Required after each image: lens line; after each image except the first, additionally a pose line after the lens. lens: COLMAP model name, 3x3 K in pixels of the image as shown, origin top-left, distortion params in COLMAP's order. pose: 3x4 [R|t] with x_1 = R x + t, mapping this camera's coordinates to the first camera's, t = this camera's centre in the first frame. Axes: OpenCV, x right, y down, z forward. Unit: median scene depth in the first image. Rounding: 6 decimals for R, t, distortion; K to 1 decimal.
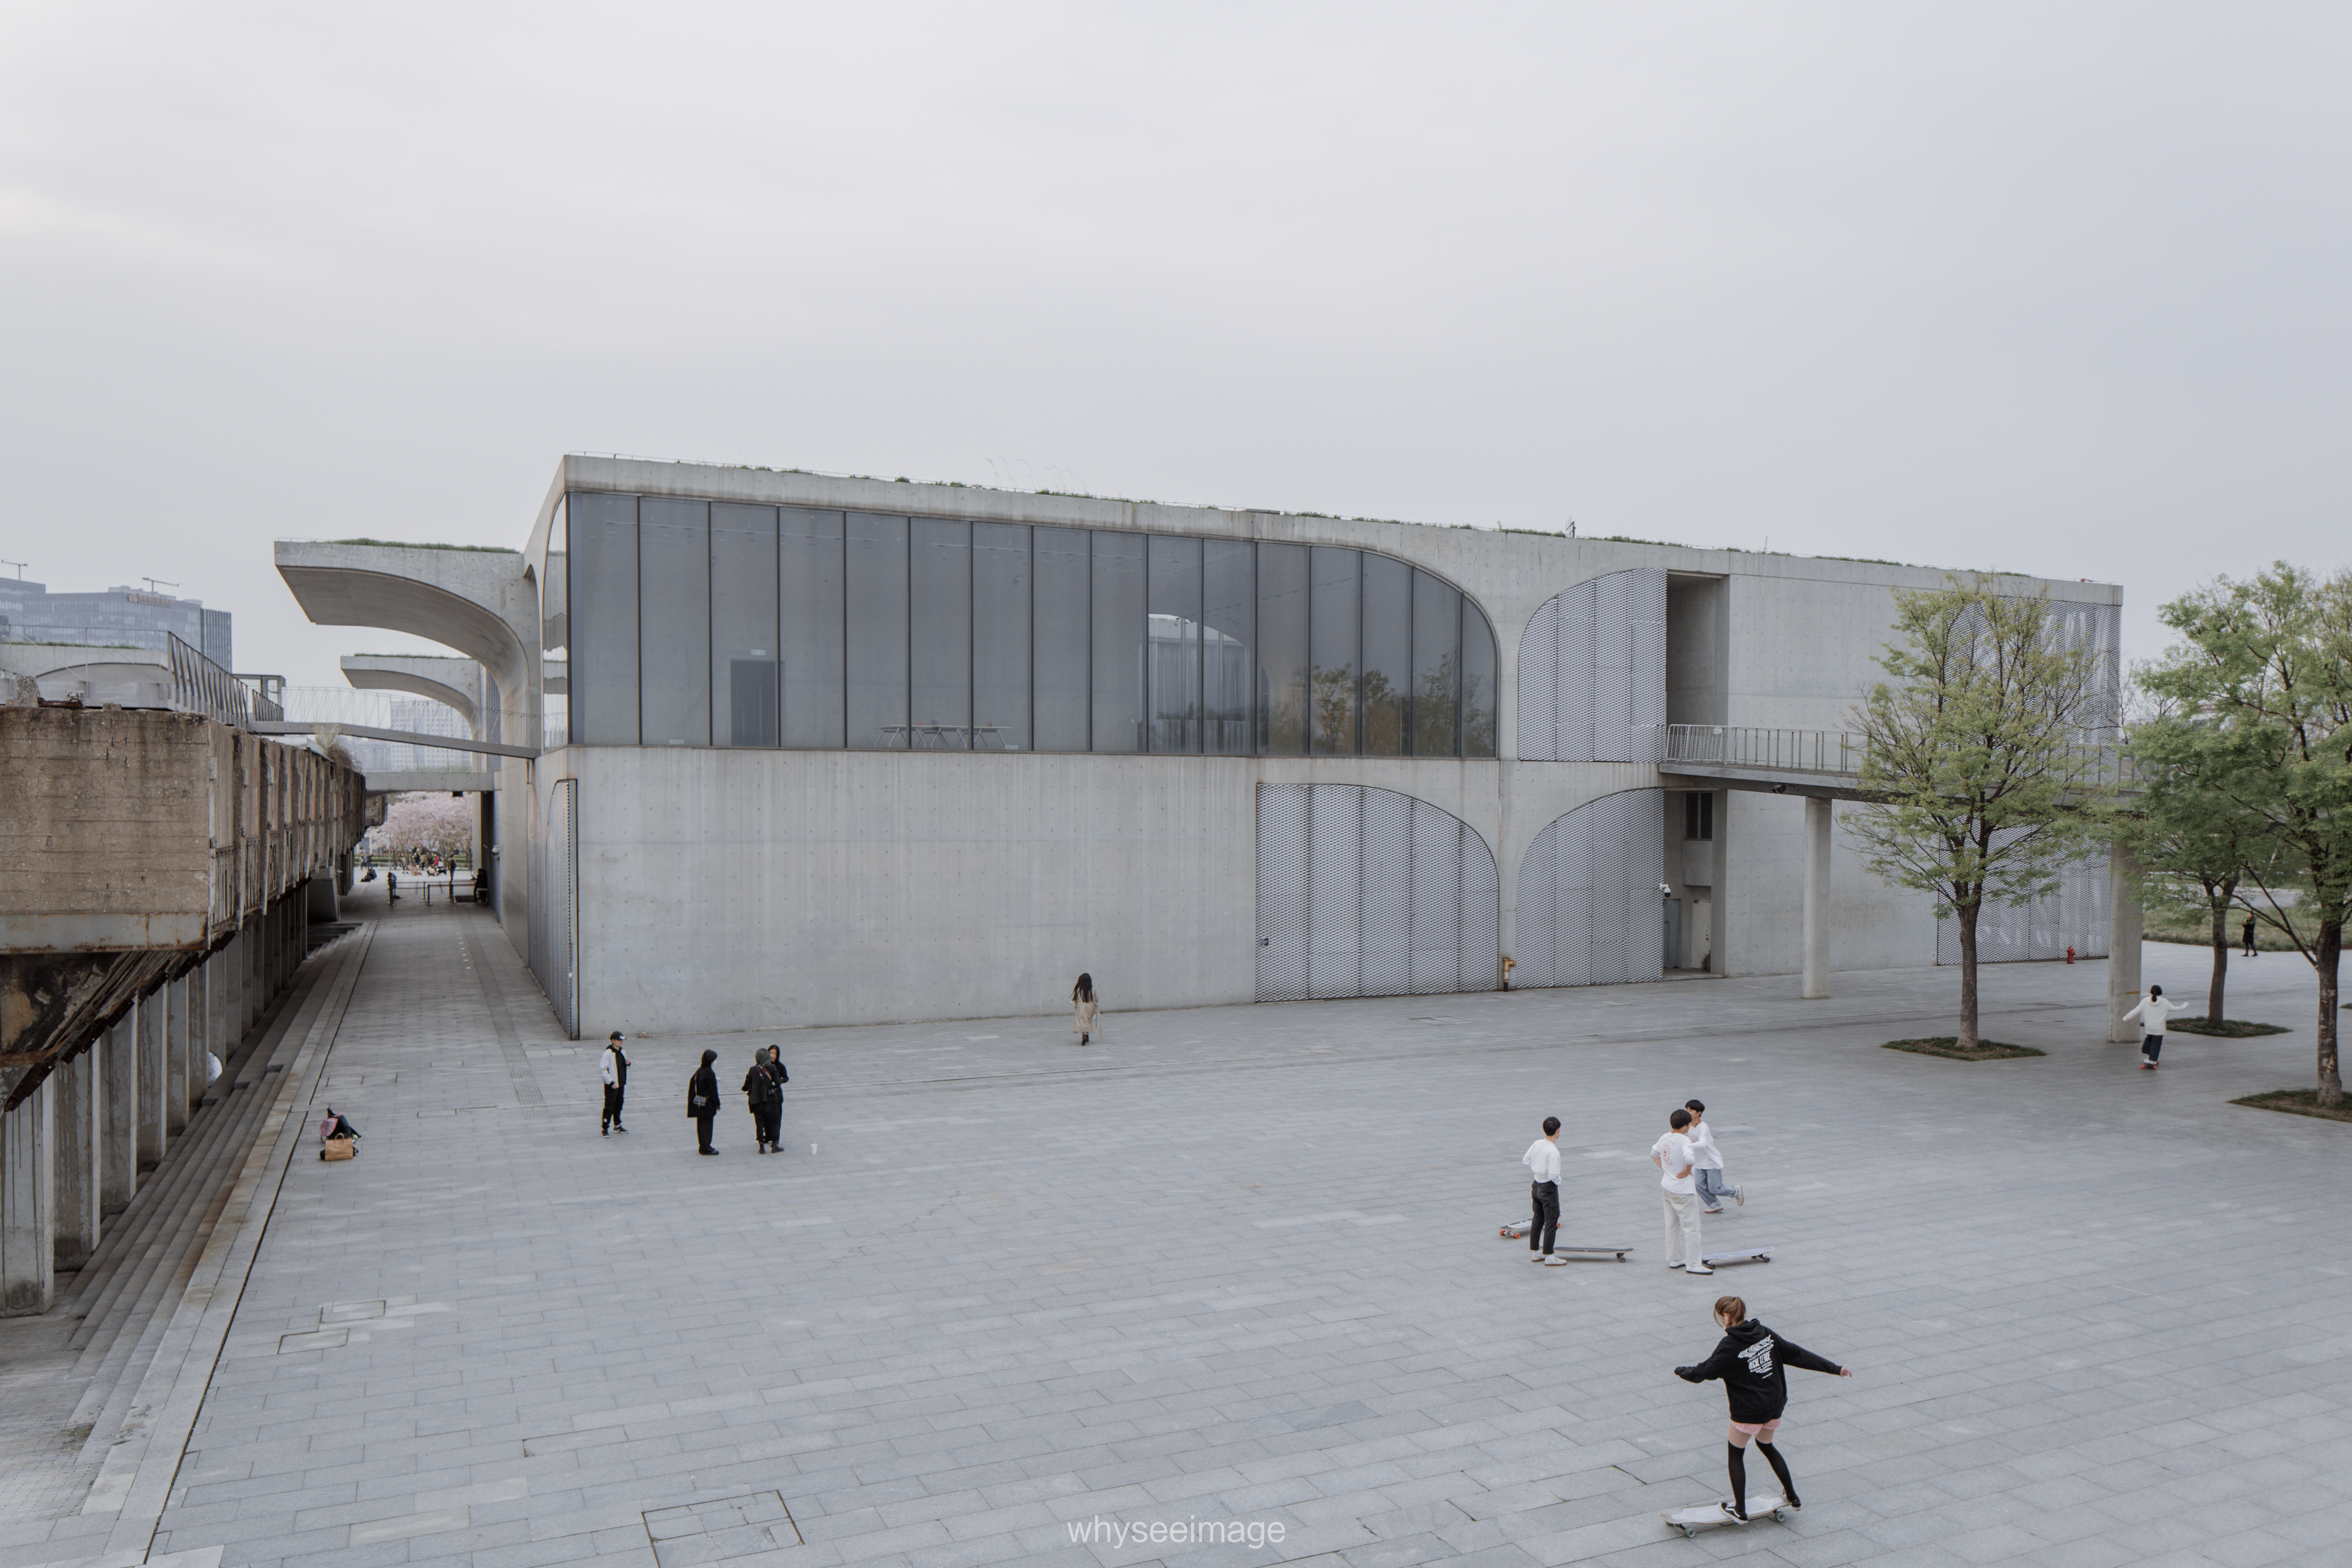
lens RADIAL K [[1687.8, 0, 1171.7], [0, 1687.8, 994.5], [0, 0, 1]] dist [0.001573, -0.001658]
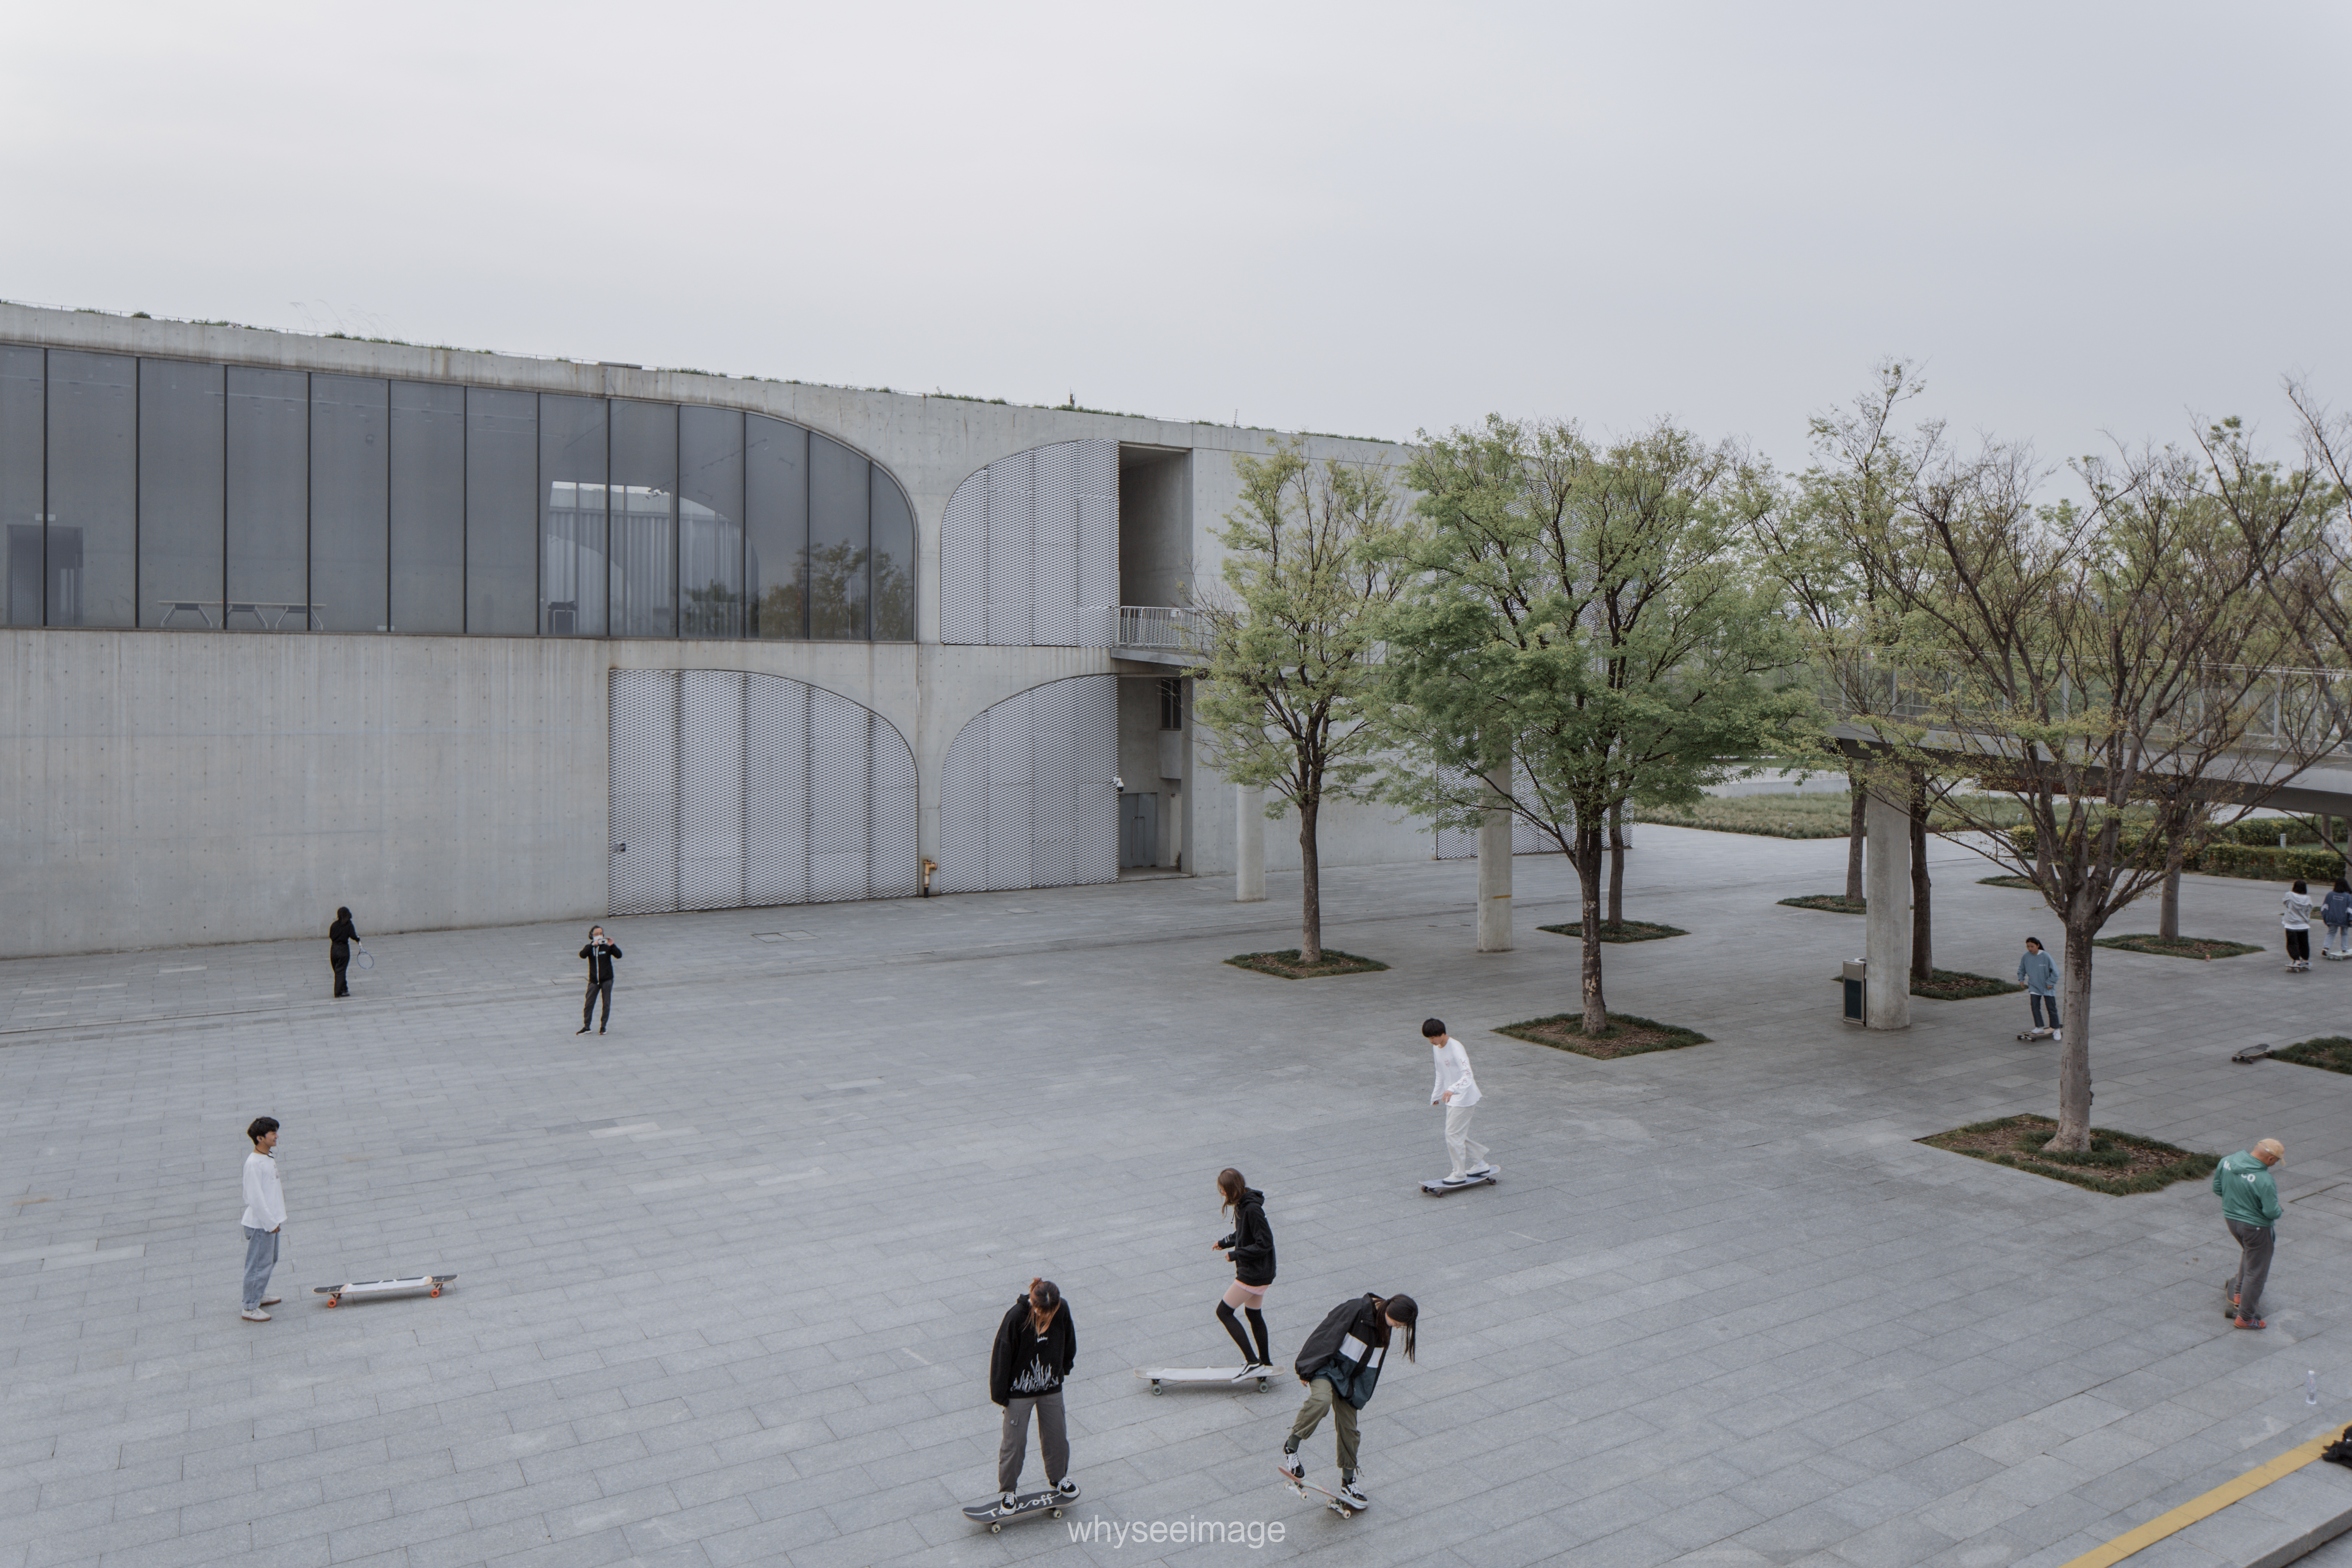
lens RADIAL K [[1640.3, 0, 1171.6], [0, 1640.3, 834.0], [0, 0, 1]] dist [-0.003023, 0.000562]
pose [[0.993763, -0.010386, 0.111031, 0.239437], [0.013302, 0.999585, -0.025555, -0.012236], [-0.110720, 0.026872, 0.993488, 0.110883]]
